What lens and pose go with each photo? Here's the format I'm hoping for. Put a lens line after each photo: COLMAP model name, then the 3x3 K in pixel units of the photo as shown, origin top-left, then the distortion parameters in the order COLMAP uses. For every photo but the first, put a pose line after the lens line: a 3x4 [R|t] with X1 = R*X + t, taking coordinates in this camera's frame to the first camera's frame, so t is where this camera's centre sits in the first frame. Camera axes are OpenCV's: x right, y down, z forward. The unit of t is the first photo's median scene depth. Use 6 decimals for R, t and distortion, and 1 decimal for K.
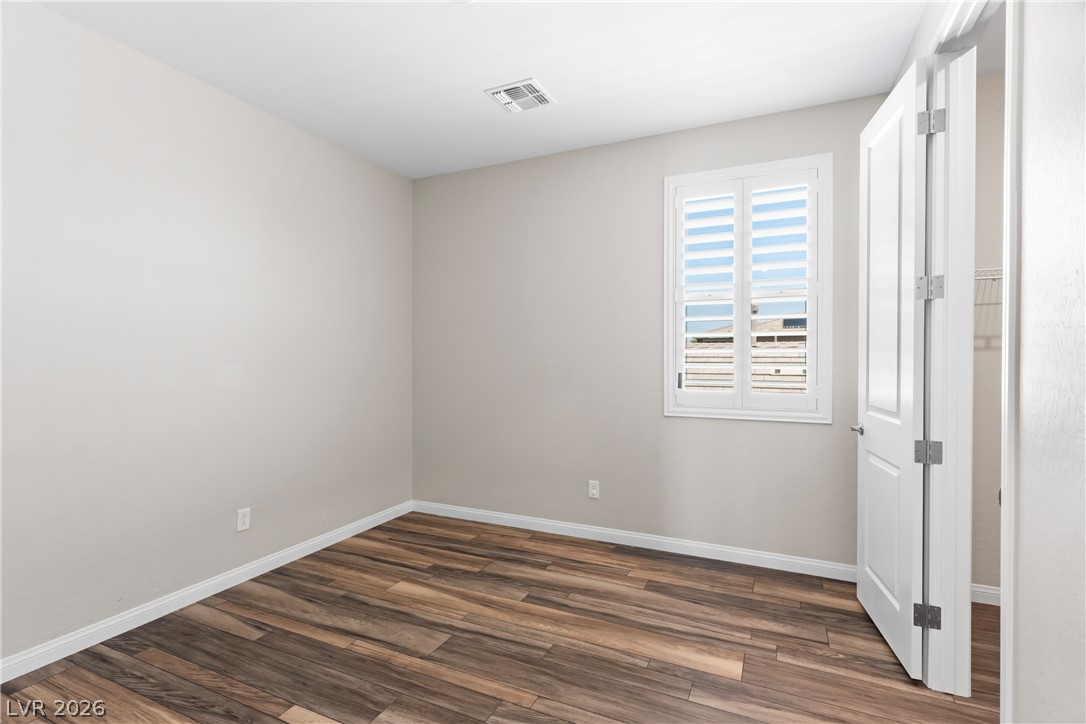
lens RADIAL K [[512.6, 0, 543.8], [0, 512.6, 360.1], [0, 0, 1]] dist [0.000969, 0.001537]
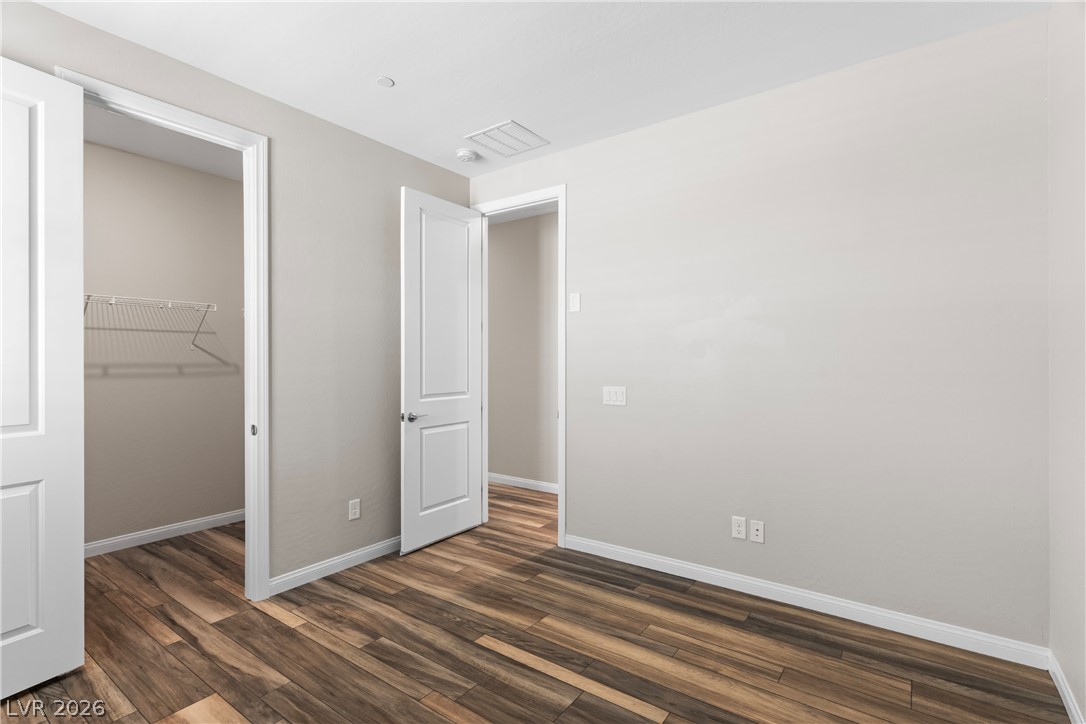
lens RADIAL K [[512.6, 0, 543.8], [0, 512.6, 360.1], [0, 0, 1]] dist [0.000969, 0.001537]
pose [[-0.982089, 0.000092, 0.188416, -0.441347], [0.002197, 0.999937, 0.010964, -0.021471], [-0.188403, 0.011182, -0.982028, 1.944174]]
